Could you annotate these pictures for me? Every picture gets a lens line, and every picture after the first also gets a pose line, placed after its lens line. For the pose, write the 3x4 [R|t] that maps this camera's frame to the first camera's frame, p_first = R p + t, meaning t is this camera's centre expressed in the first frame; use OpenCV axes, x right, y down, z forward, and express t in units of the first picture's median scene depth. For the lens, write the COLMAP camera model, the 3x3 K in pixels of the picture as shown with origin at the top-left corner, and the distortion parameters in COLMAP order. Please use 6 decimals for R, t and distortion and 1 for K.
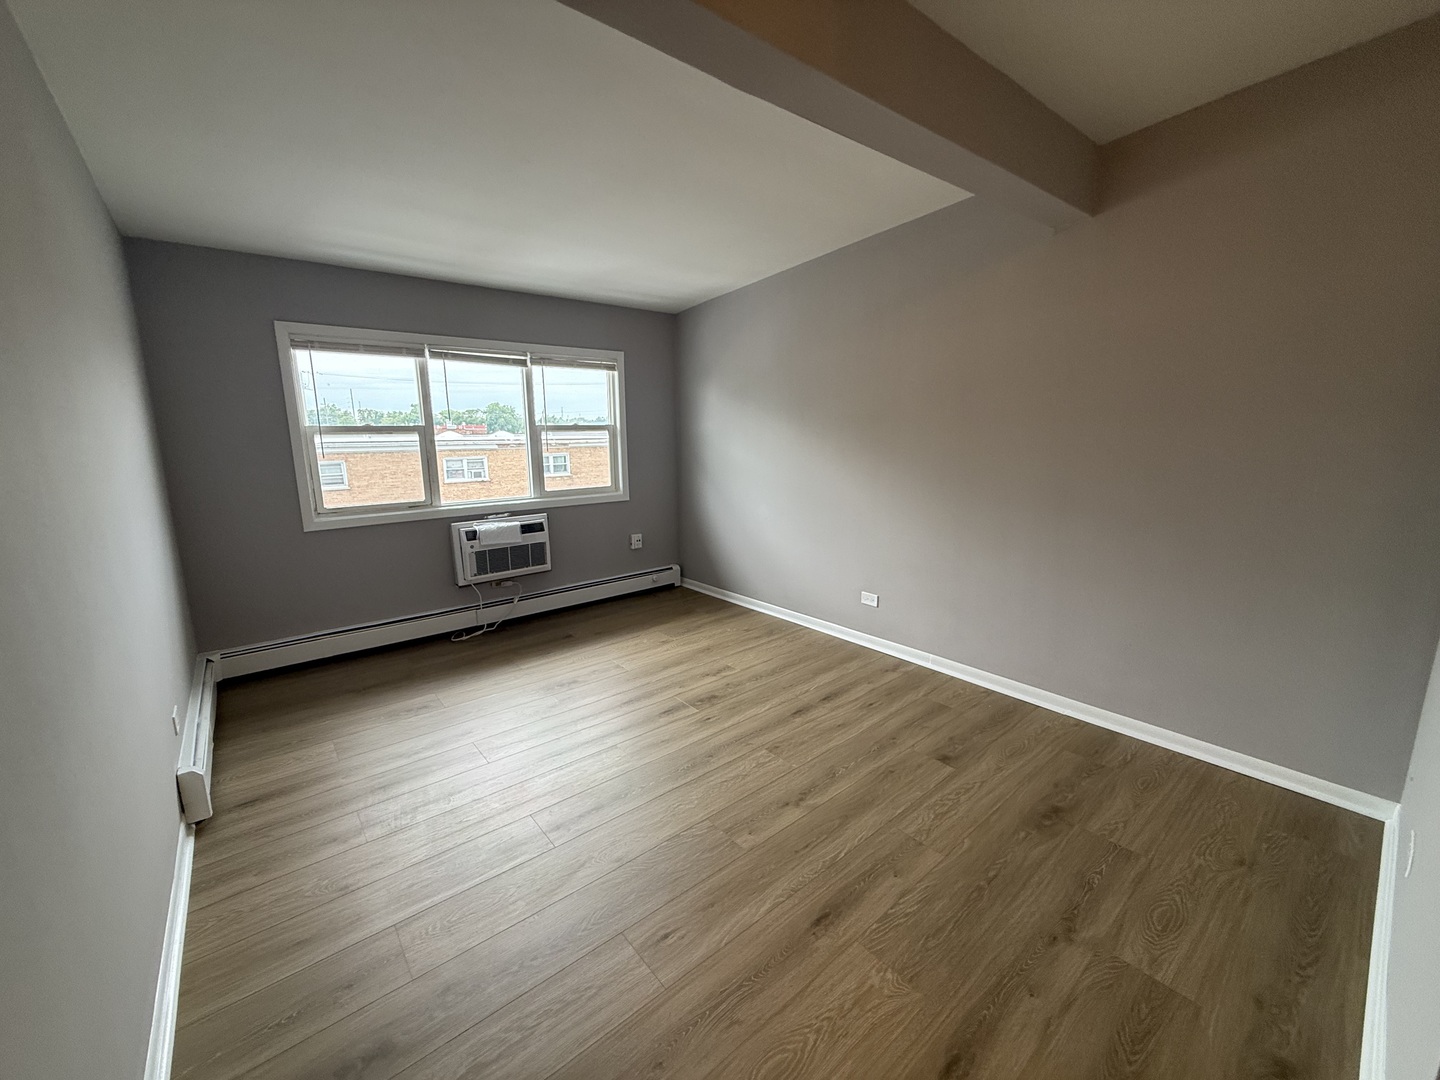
lens RADIAL K [[570.9, 0, 715.7], [0, 570.9, 540.2], [0, 0, 1]] dist [-0.008331, -0.000755]
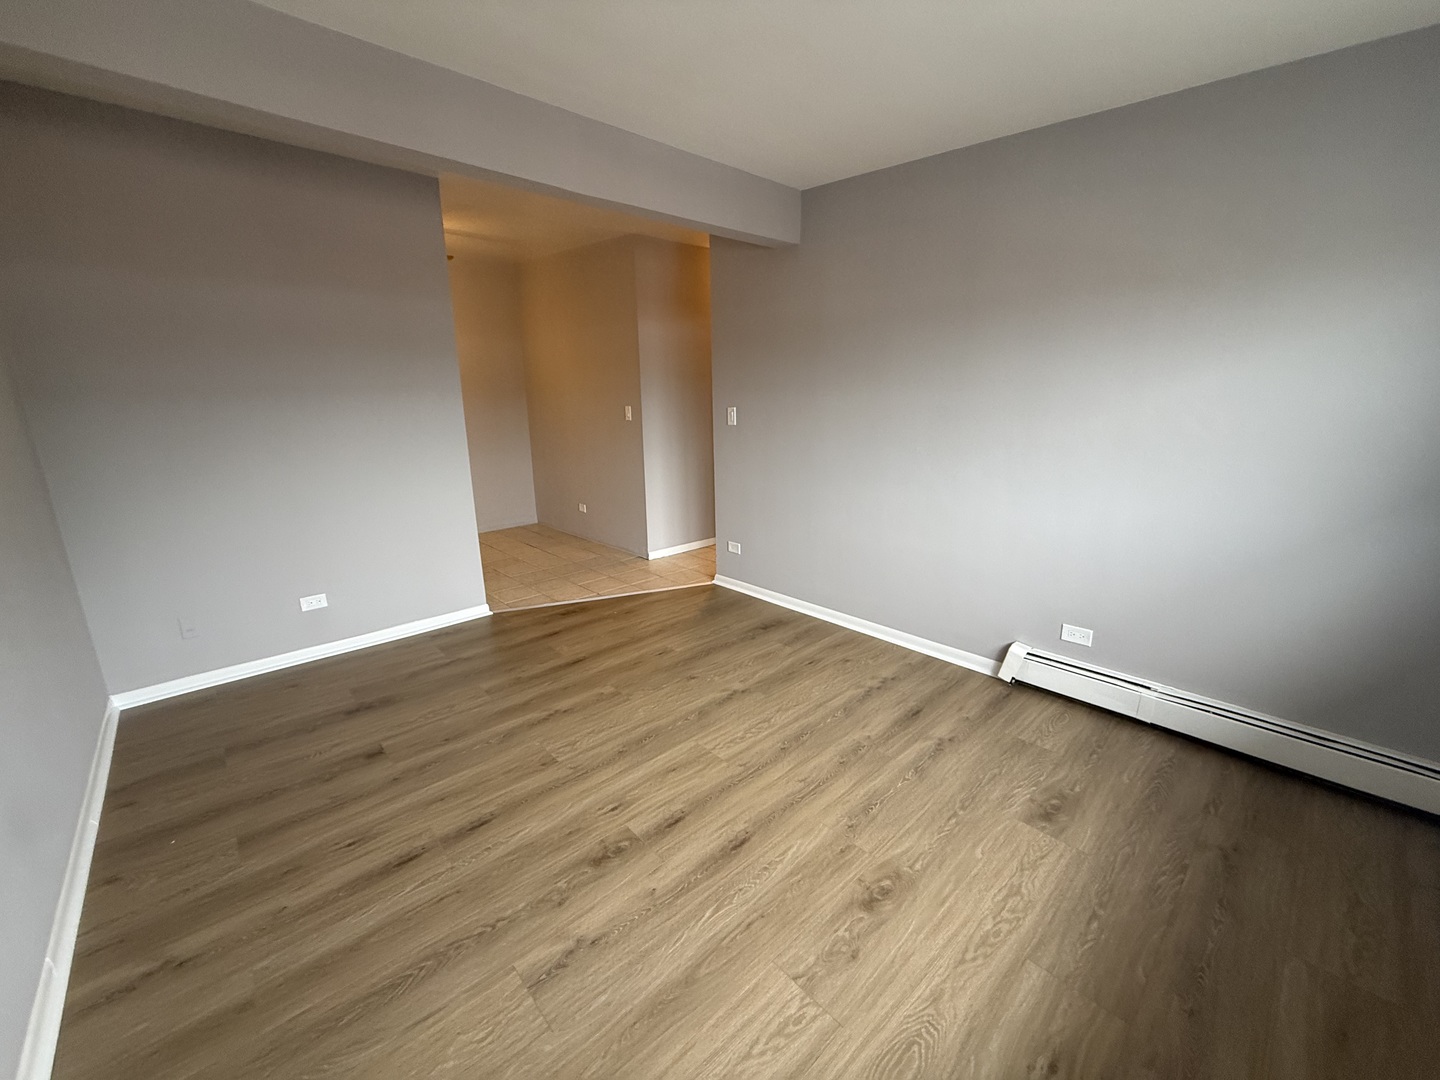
lens RADIAL K [[570.9, 0, 719.9], [0, 570.9, 538.6], [0, 0, 1]] dist [-0.008331, -0.000755]
pose [[-0.998334, 0.033473, -0.046998, -0.103014], [0.010525, 0.906506, 0.422061, -0.246434], [0.056732, 0.420863, -0.905348, 1.272402]]
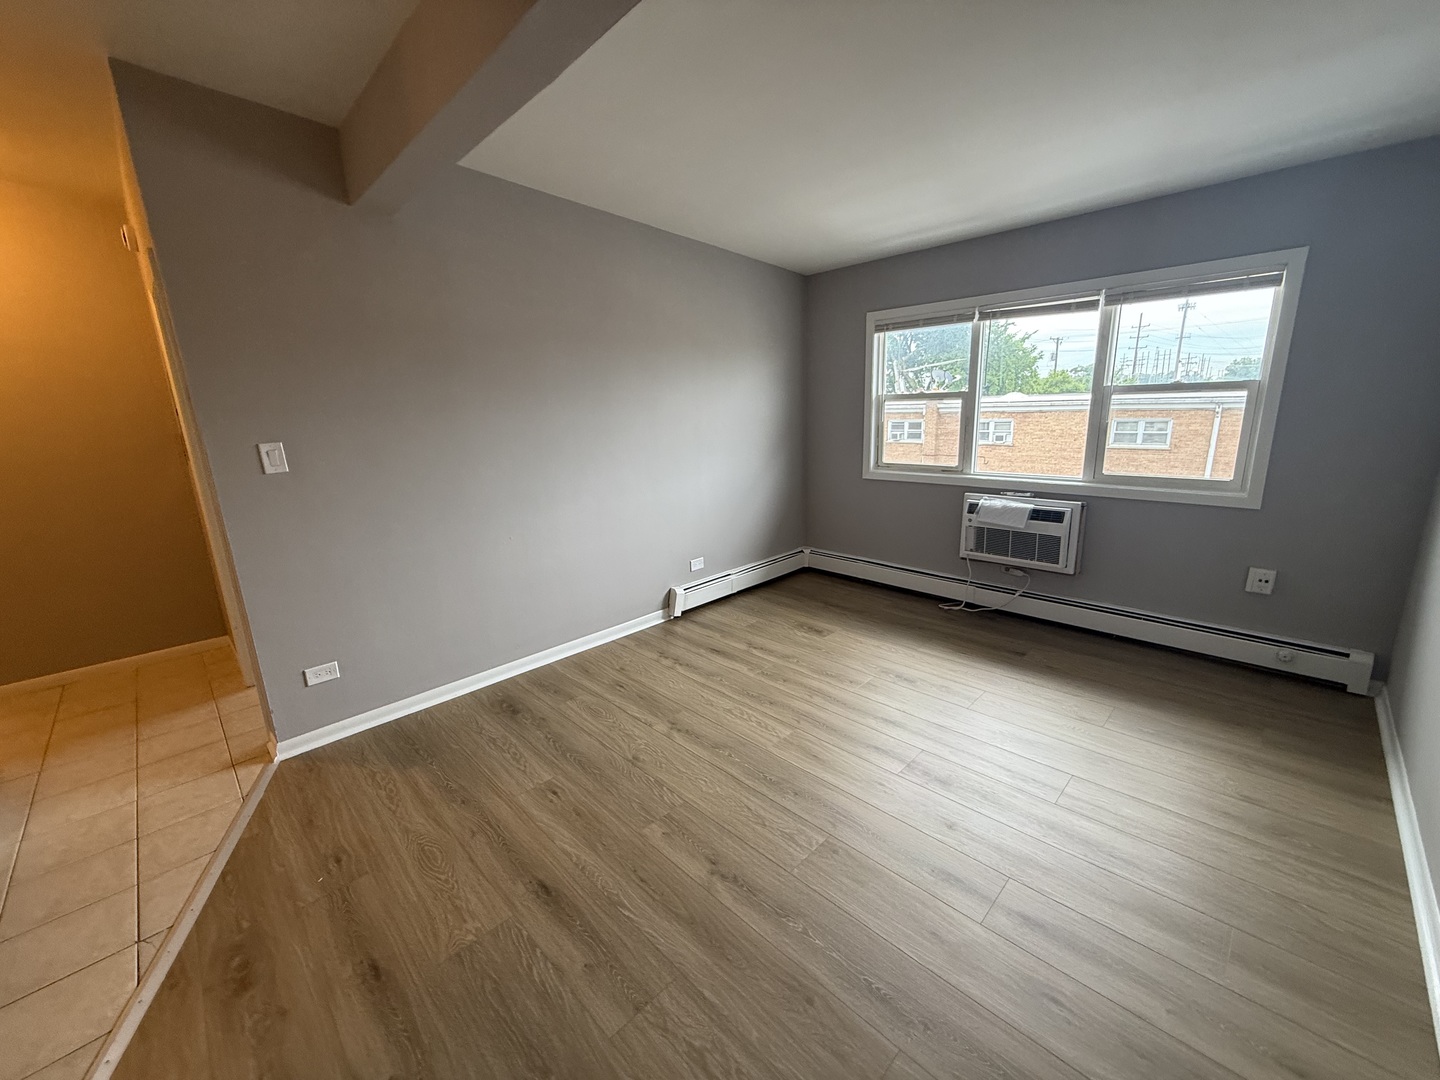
lens RADIAL K [[570.9, 0, 716.1], [0, 570.9, 538.7], [0, 0, 1]] dist [-0.008331, -0.000755]
pose [[0.082192, 0.234274, -0.968690, 0.532242], [-0.156652, 0.962933, 0.219590, -0.115183], [0.984228, 0.133699, 0.115844, 0.546100]]
